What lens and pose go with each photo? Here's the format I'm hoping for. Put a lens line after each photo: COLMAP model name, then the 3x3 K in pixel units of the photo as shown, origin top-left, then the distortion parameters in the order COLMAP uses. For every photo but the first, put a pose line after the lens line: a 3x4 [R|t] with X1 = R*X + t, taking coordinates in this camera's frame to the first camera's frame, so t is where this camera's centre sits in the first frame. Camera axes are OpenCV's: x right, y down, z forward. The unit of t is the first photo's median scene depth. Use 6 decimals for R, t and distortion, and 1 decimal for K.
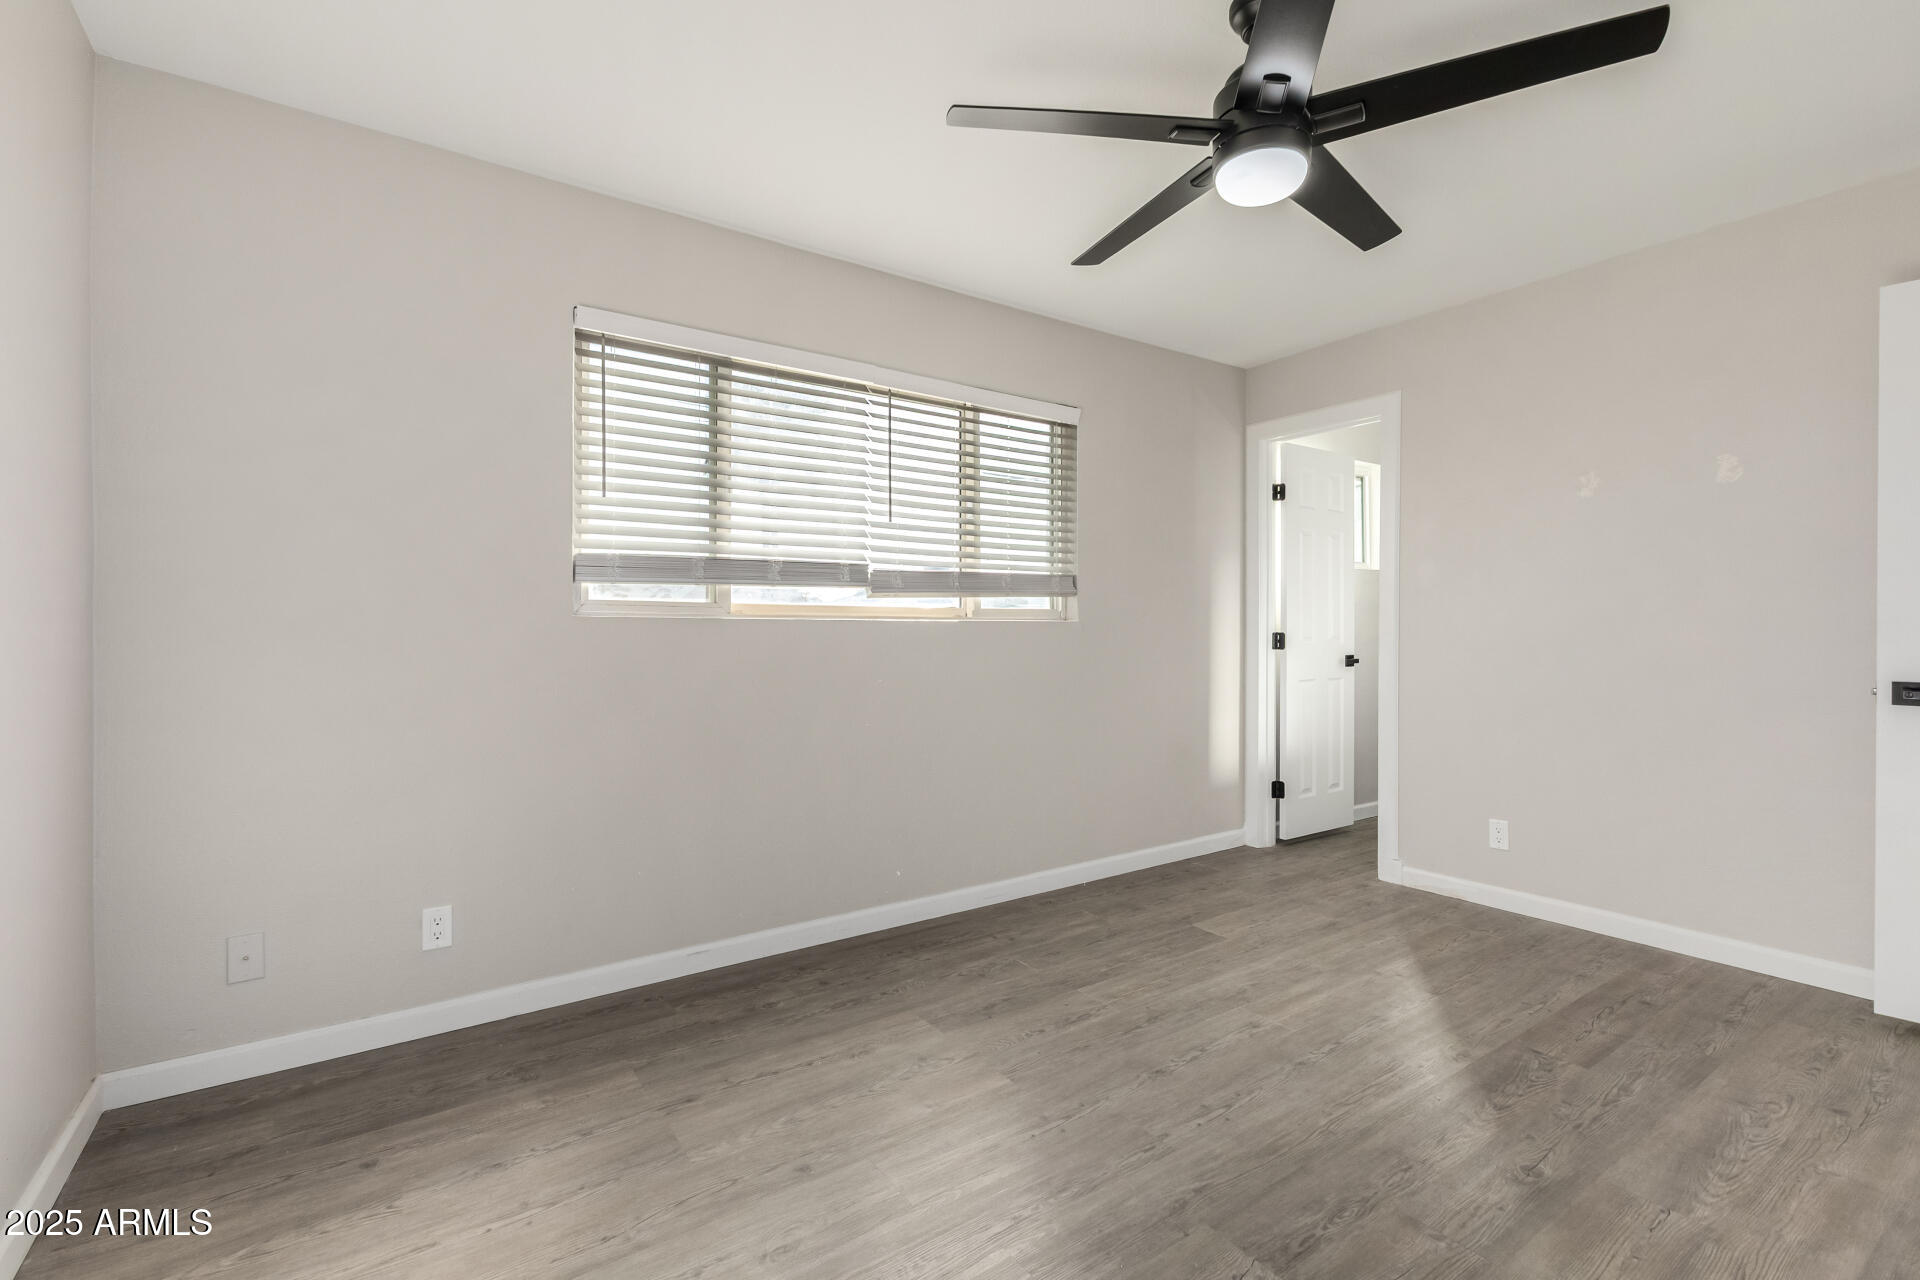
lens RADIAL K [[854.9, 0, 978.8], [0, 854.9, 638.0], [0, 0, 1]] dist [0.015216, -0.001660]
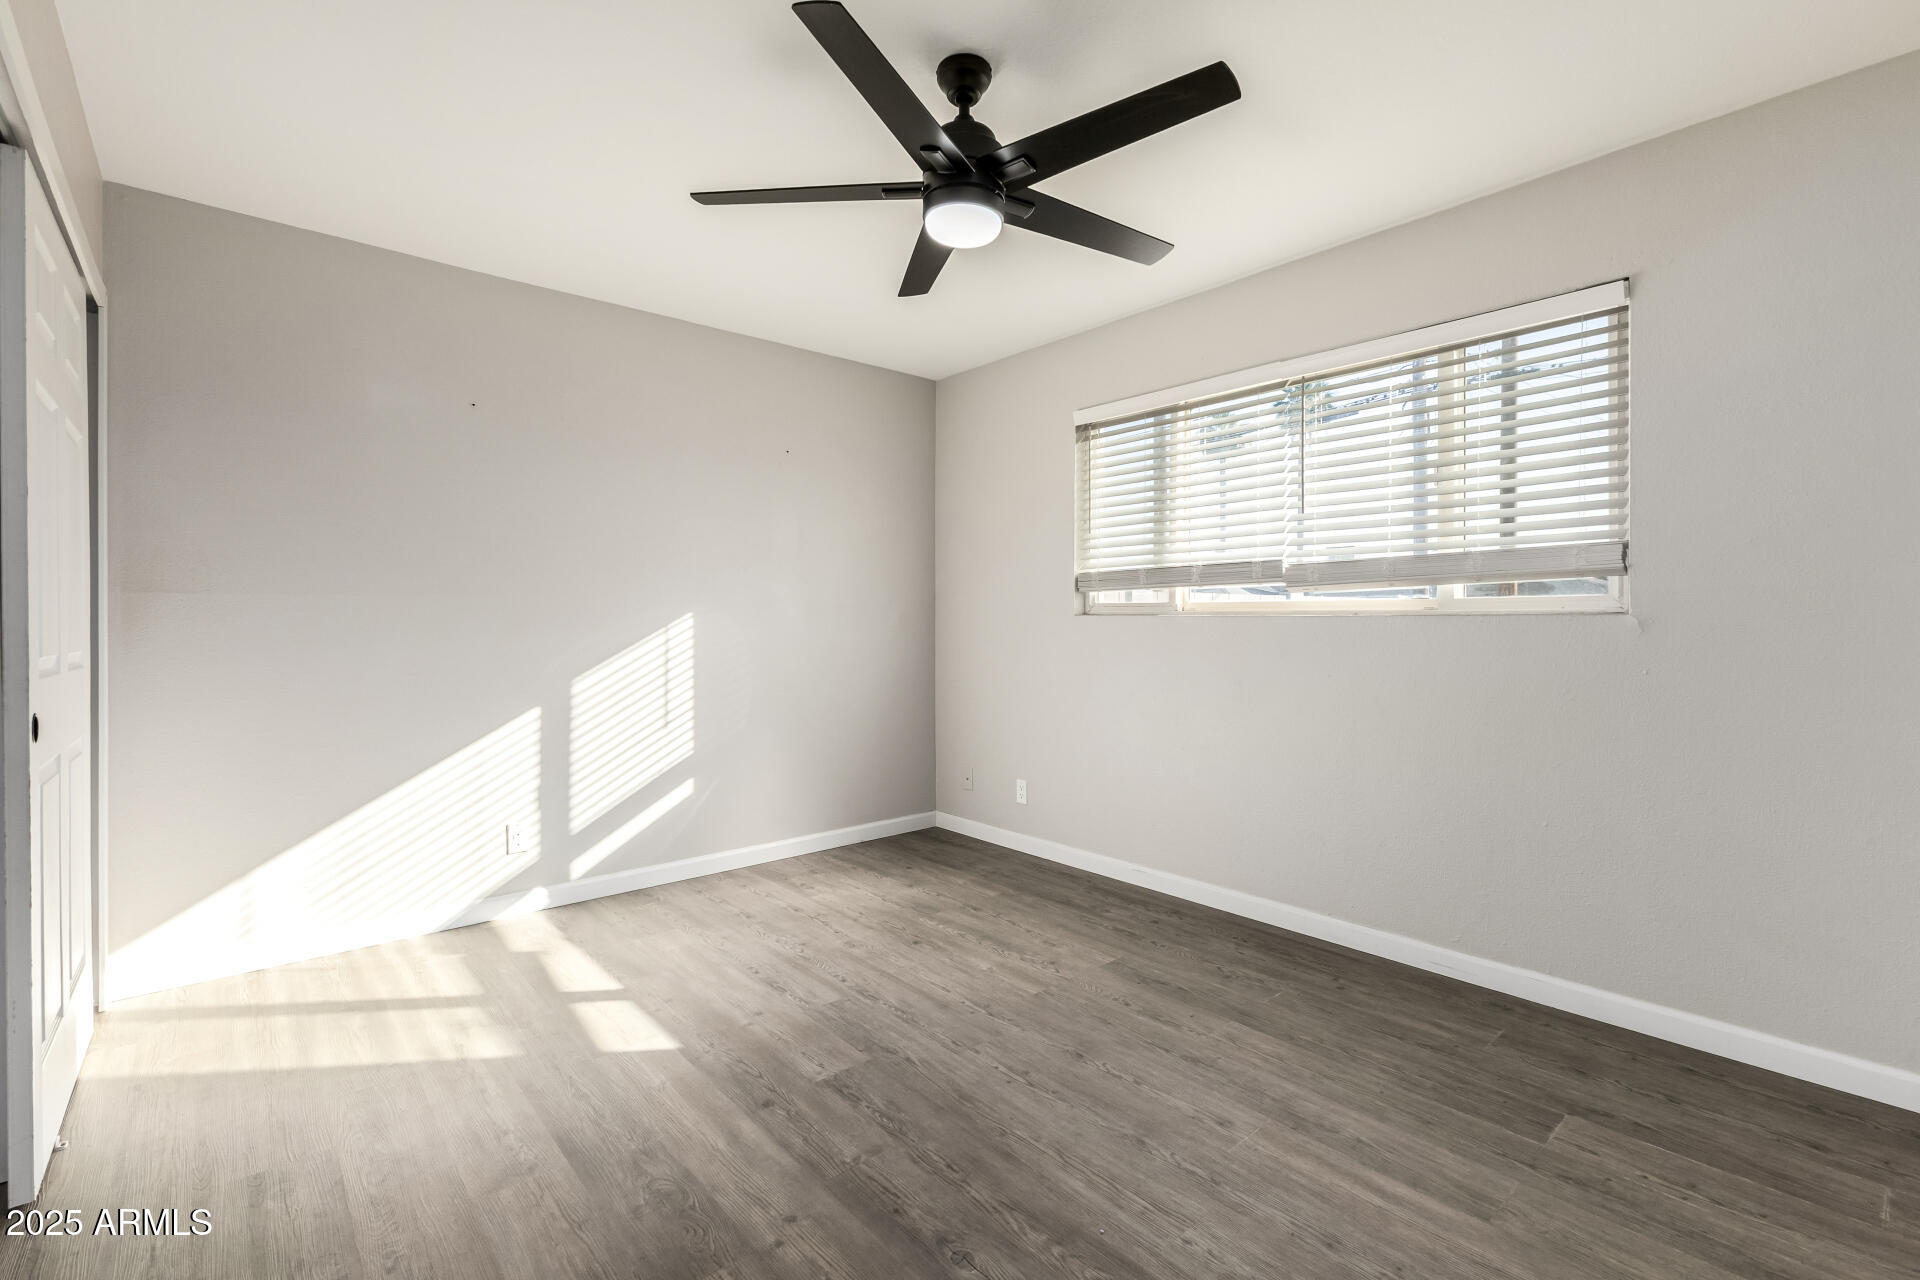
lens RADIAL K [[924.5, 0, 962.6], [0, 924.5, 634.2], [0, 0, 1]] dist [0.010396, 0.000264]
pose [[0.061156, 0.015351, -0.998010, 0.992587], [-0.010861, 0.999833, 0.014714, -0.011614], [0.998069, 0.009939, 0.061312, 0.598950]]
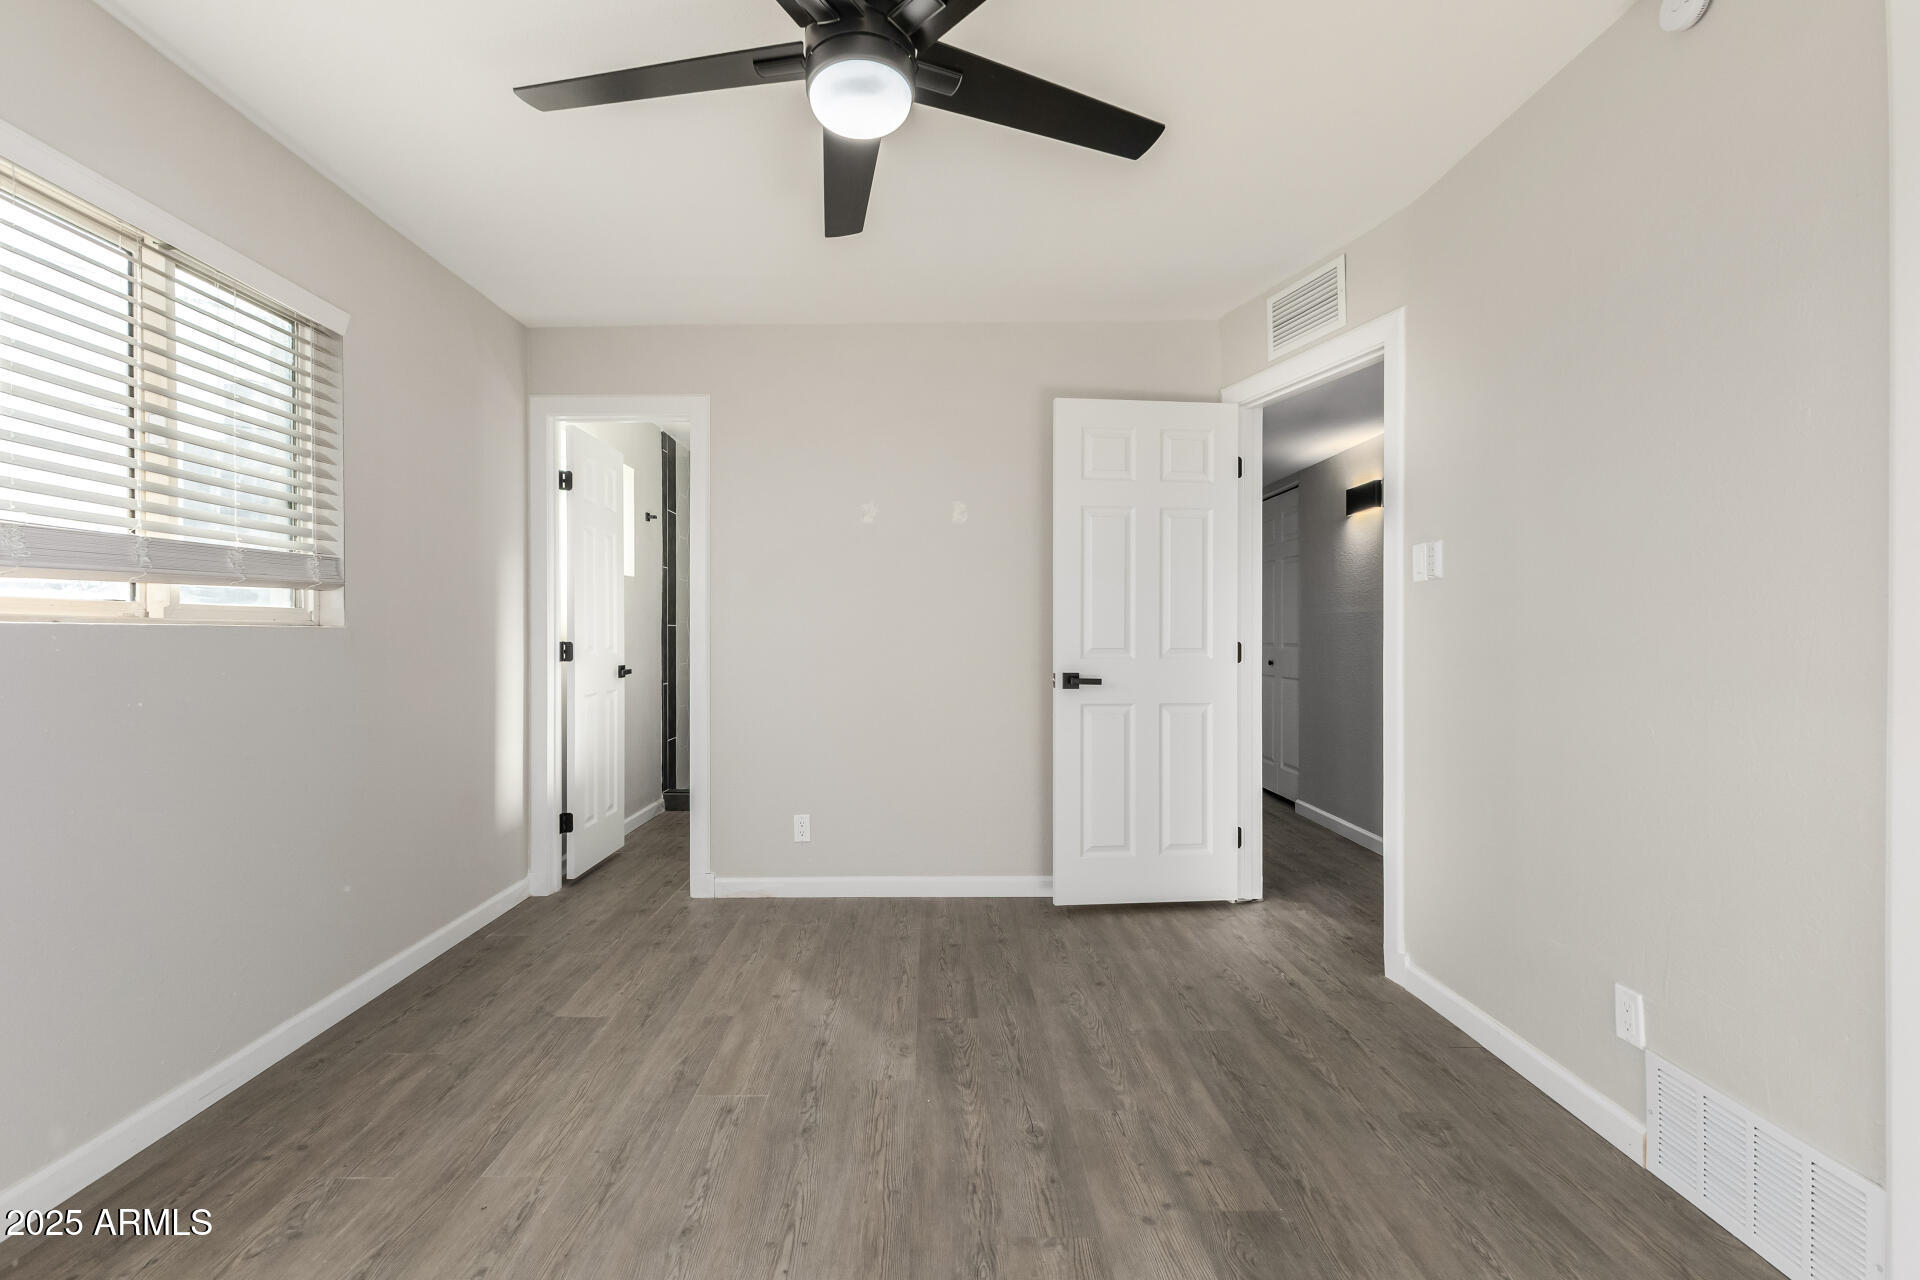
lens RADIAL K [[854.9, 0, 925.0], [0, 854.9, 643.8], [0, 0, 1]] dist [0.015216, -0.001660]
pose [[0.597654, -0.007851, 0.801716, -0.198732], [0.010863, 0.999940, 0.001694, -0.002864], [-0.801681, 0.007697, 0.597703, 0.291556]]
